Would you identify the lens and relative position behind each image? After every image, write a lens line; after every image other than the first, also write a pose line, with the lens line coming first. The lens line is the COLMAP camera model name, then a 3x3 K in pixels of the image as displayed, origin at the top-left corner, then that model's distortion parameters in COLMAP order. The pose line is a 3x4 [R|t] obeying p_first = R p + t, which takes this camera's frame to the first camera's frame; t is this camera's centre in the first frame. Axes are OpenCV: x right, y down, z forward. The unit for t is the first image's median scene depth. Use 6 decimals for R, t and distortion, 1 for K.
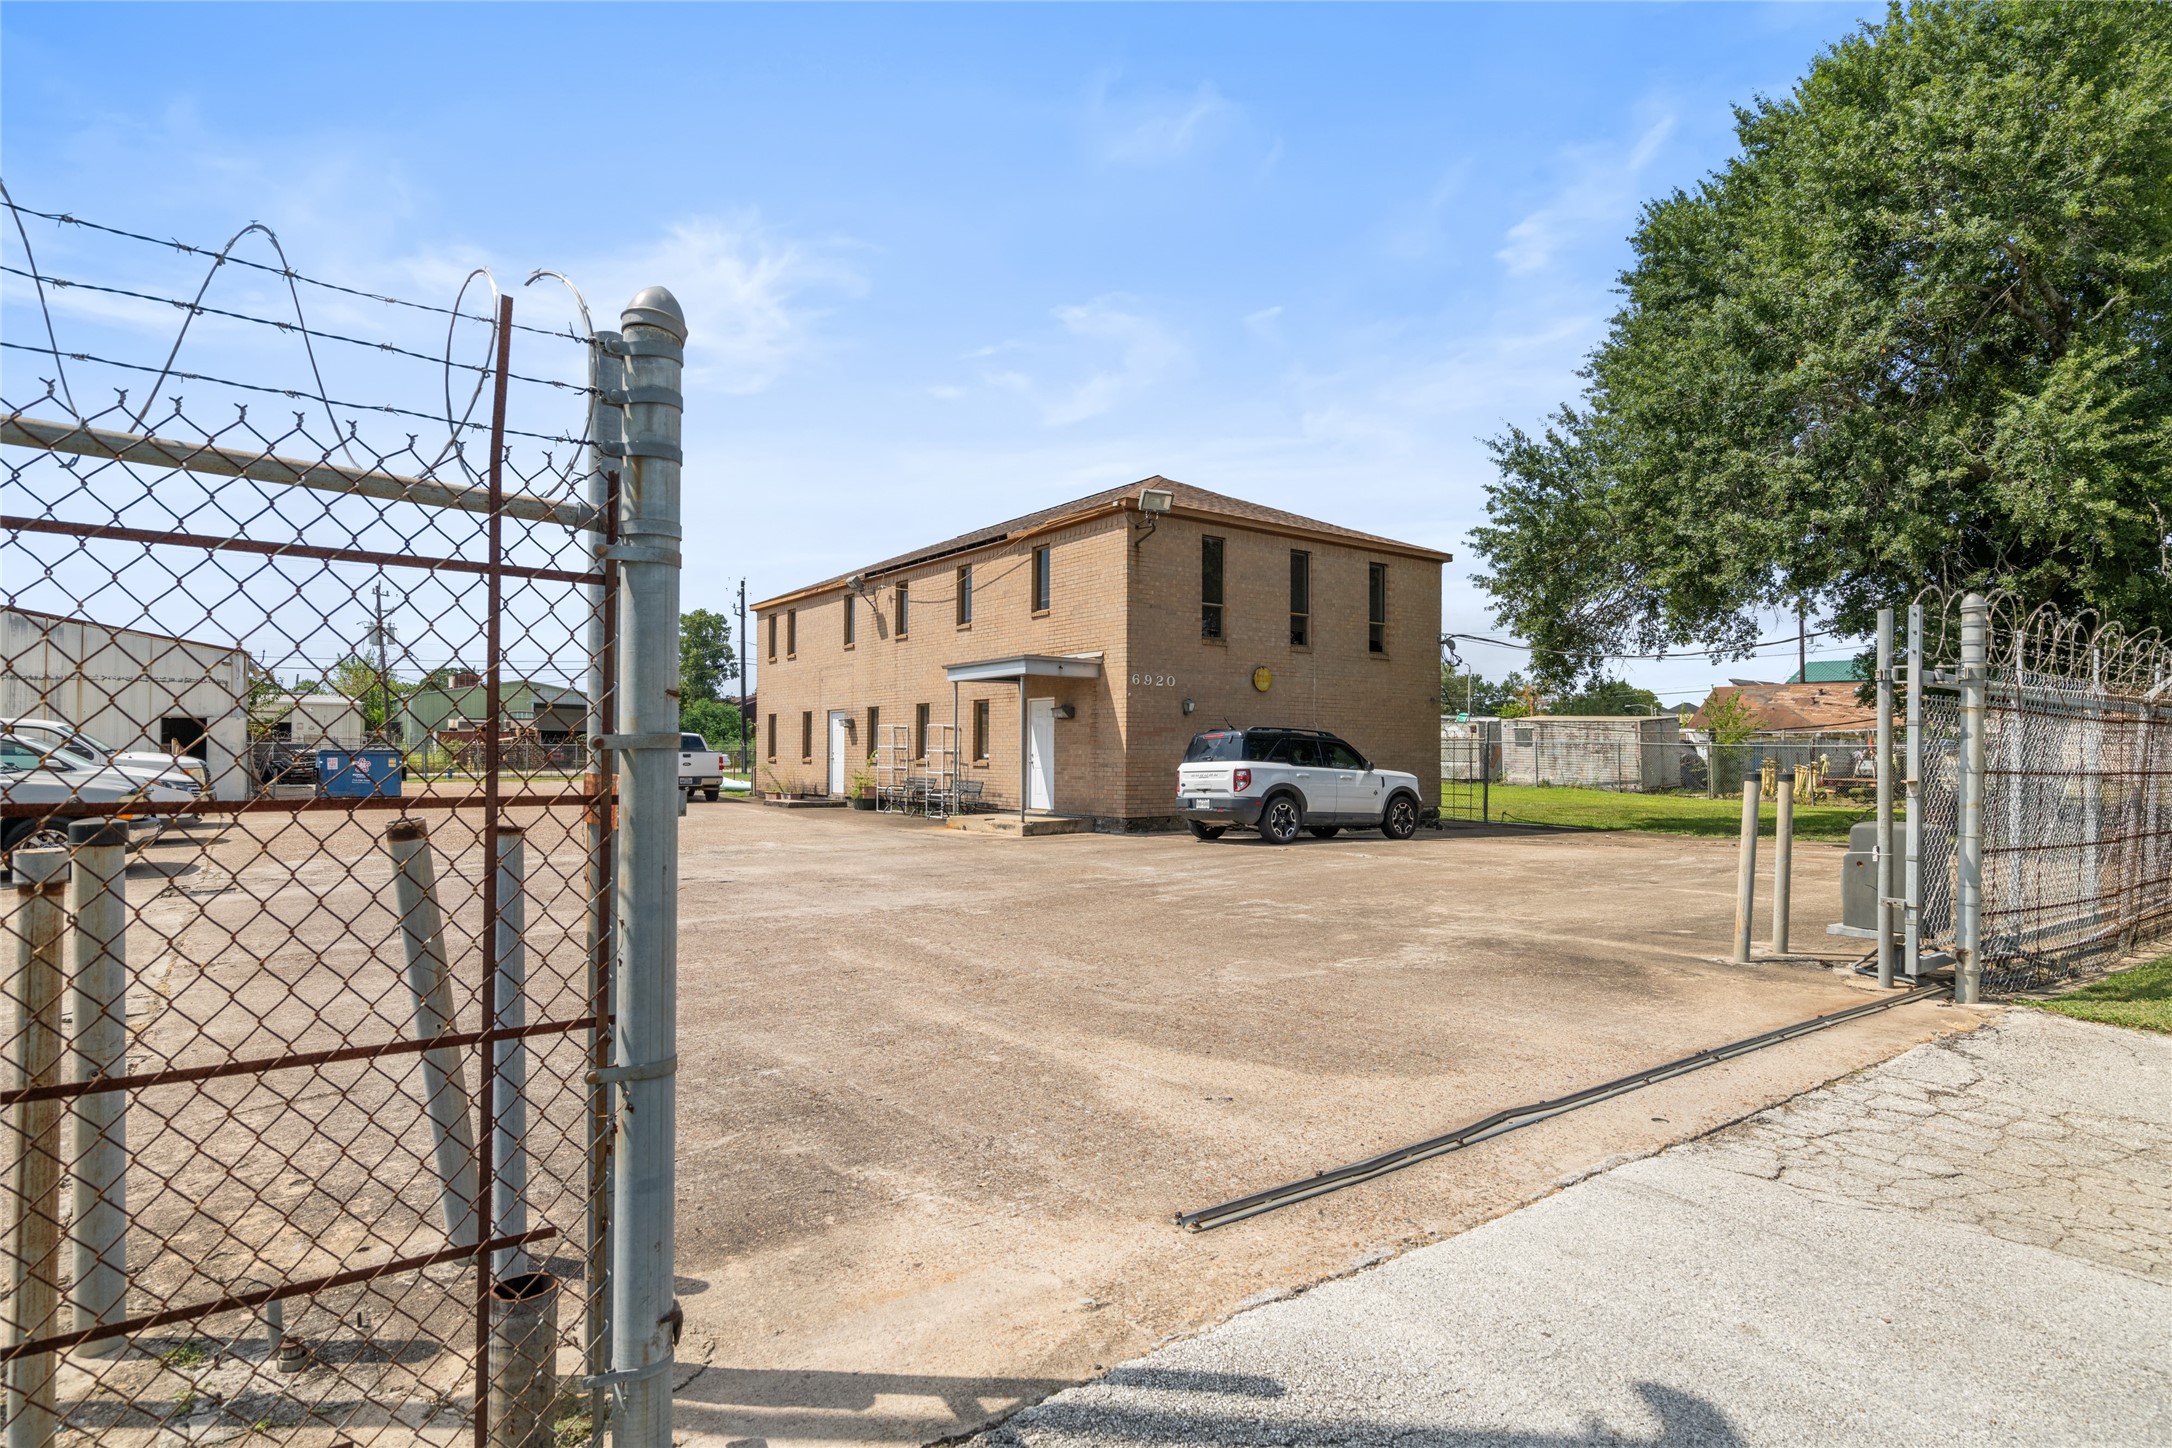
lens RADIAL K [[1139.0, 0, 1083.4], [0, 1139.0, 728.4], [0, 0, 1]] dist [-0.026847, -0.000192]
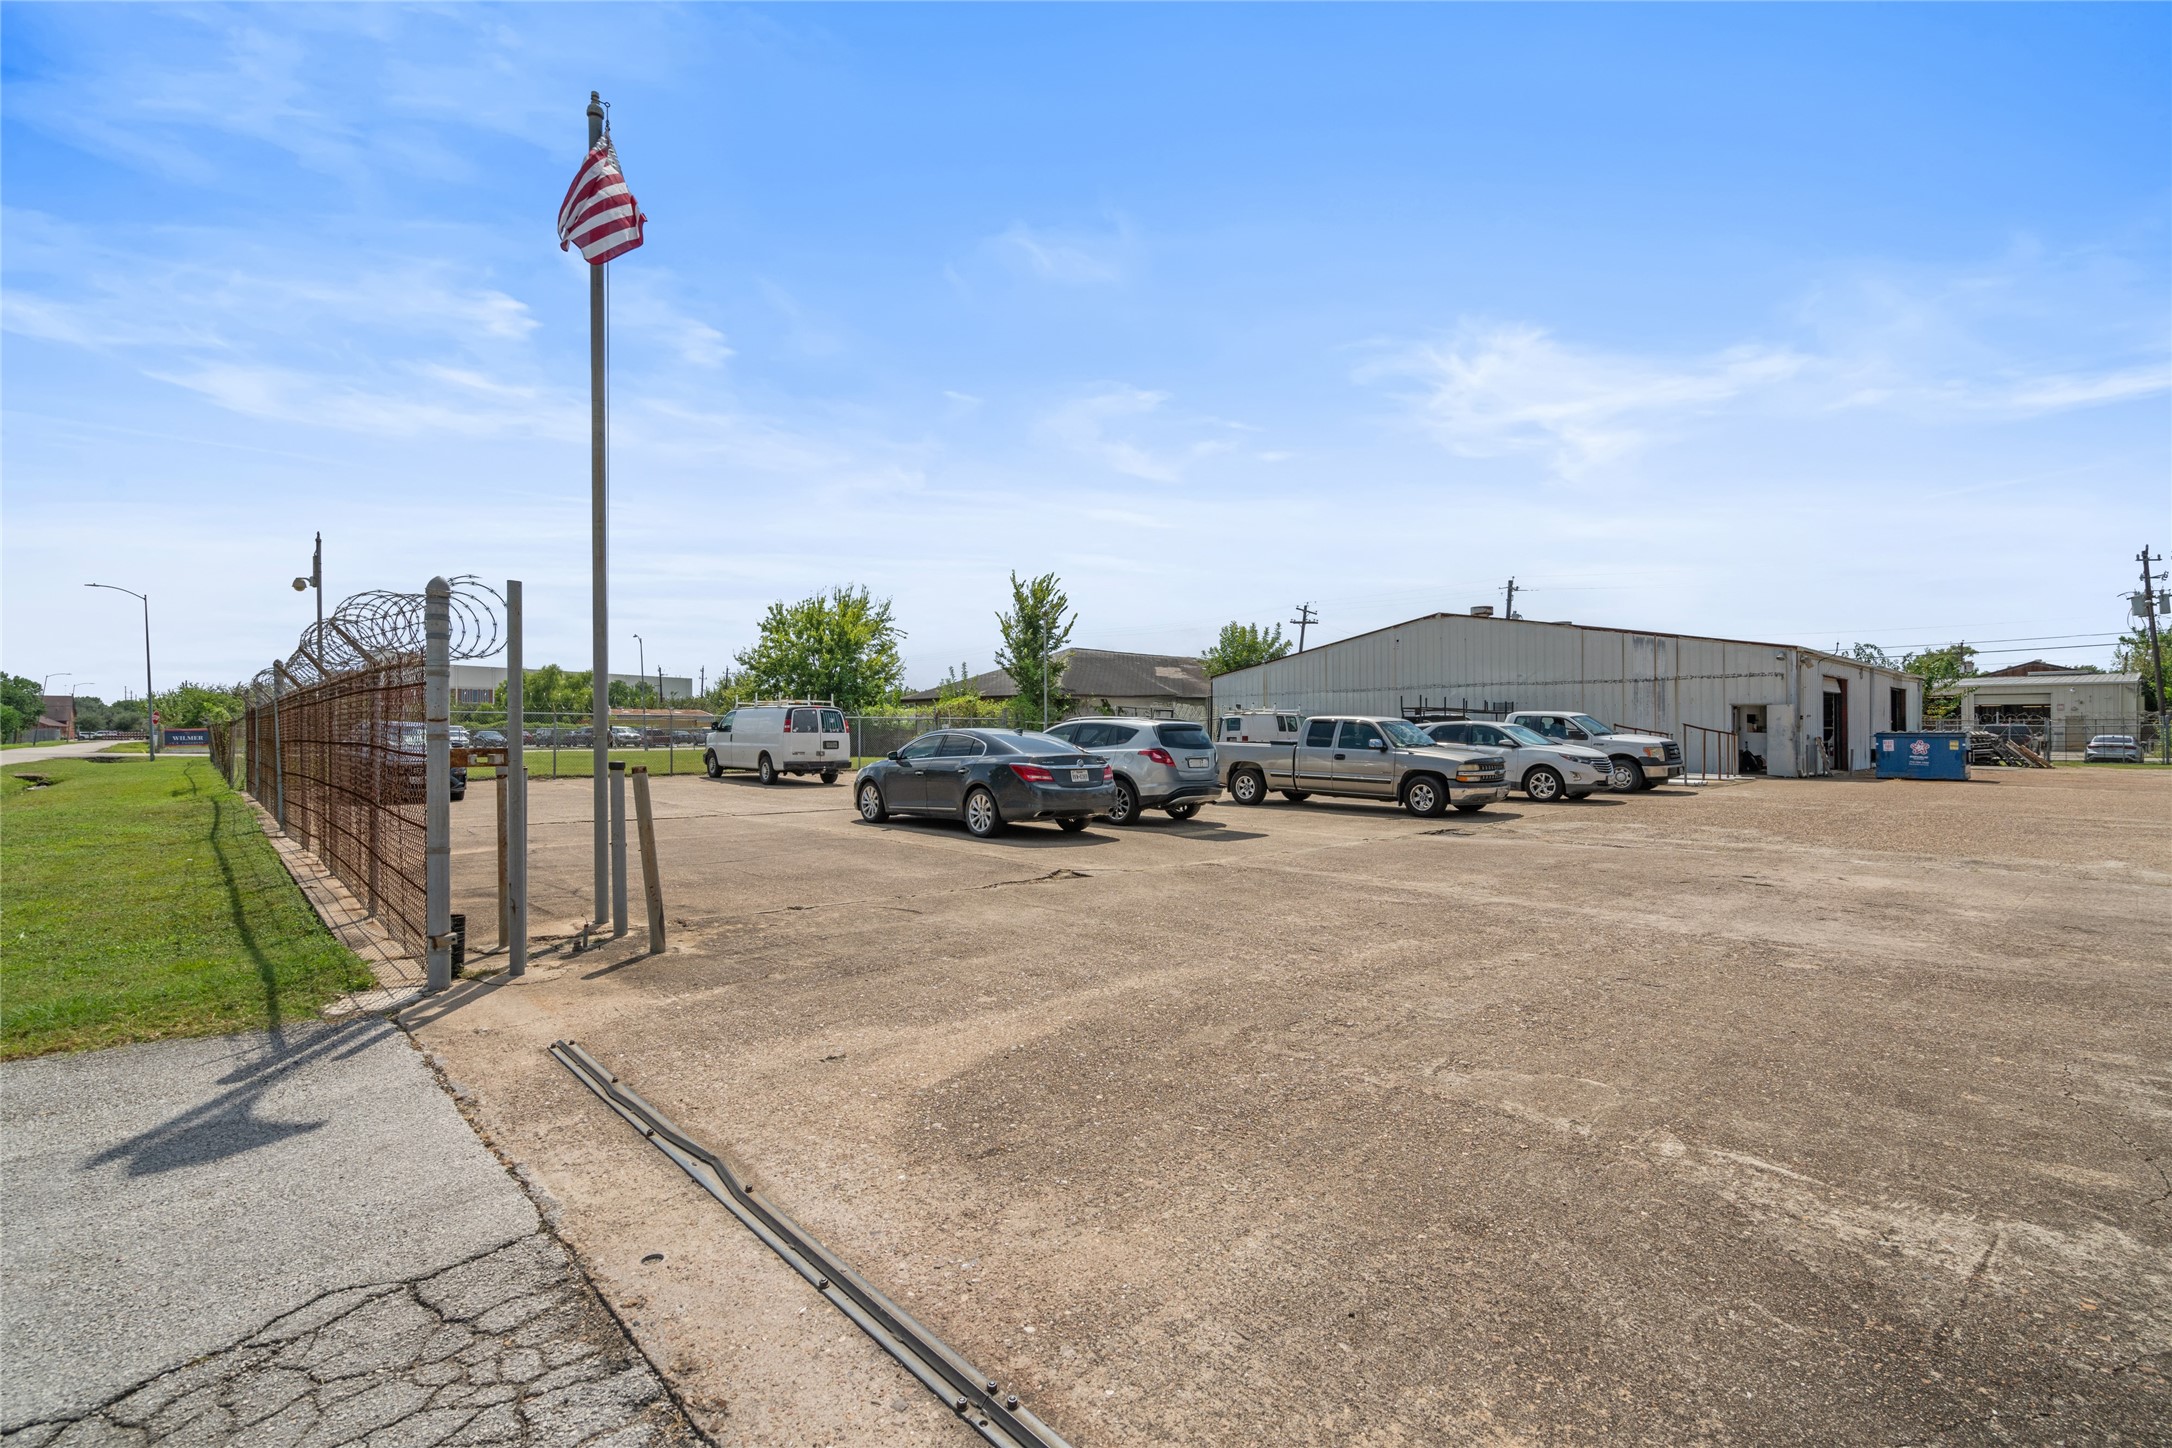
lens RADIAL K [[995.6, 0, 1094.9], [0, 995.6, 726.0], [0, 0, 1]] dist [-0.002283, 0.000001]
pose [[0.120875, 0.002578, -0.992664, 1.139031], [0.013459, 0.999900, 0.004235, -0.000691], [0.992576, -0.013872, 0.120828, 1.158318]]
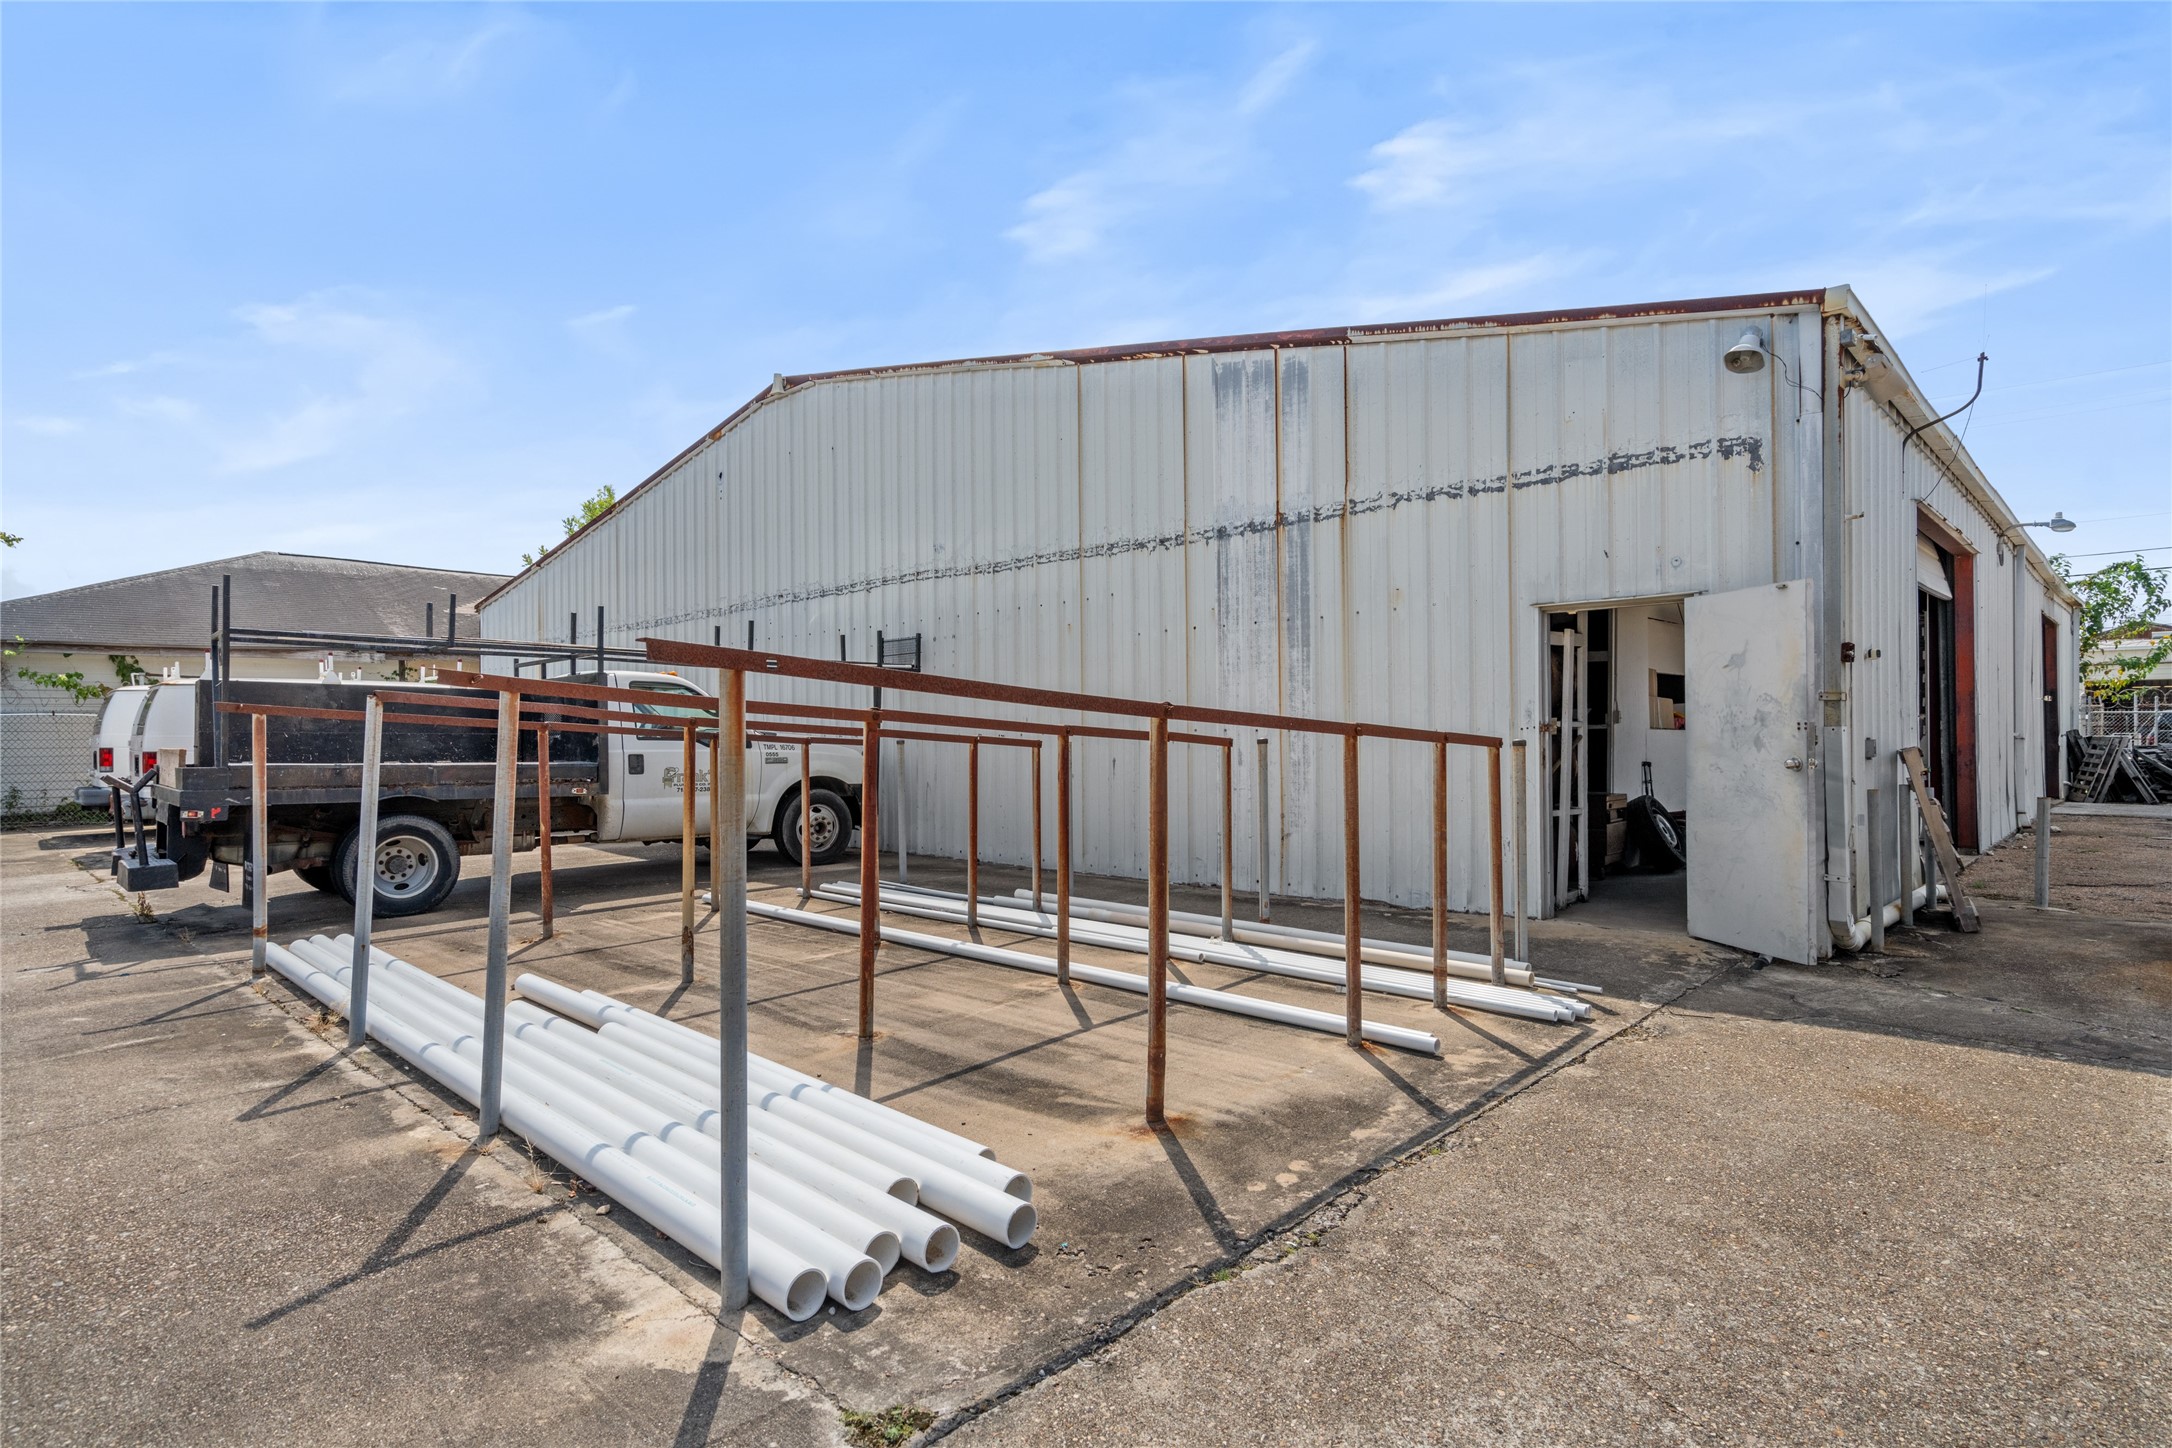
lens RADIAL K [[1139.0, 0, 1082.6], [0, 1139.0, 722.2], [0, 0, 1]] dist [-0.026847, -0.000192]
pose [[0.164486, -0.004223, -0.986370, -3.345137], [0.016204, 0.999867, -0.001578, 0.105398], [0.986246, -0.015724, 0.164533, 5.187605]]
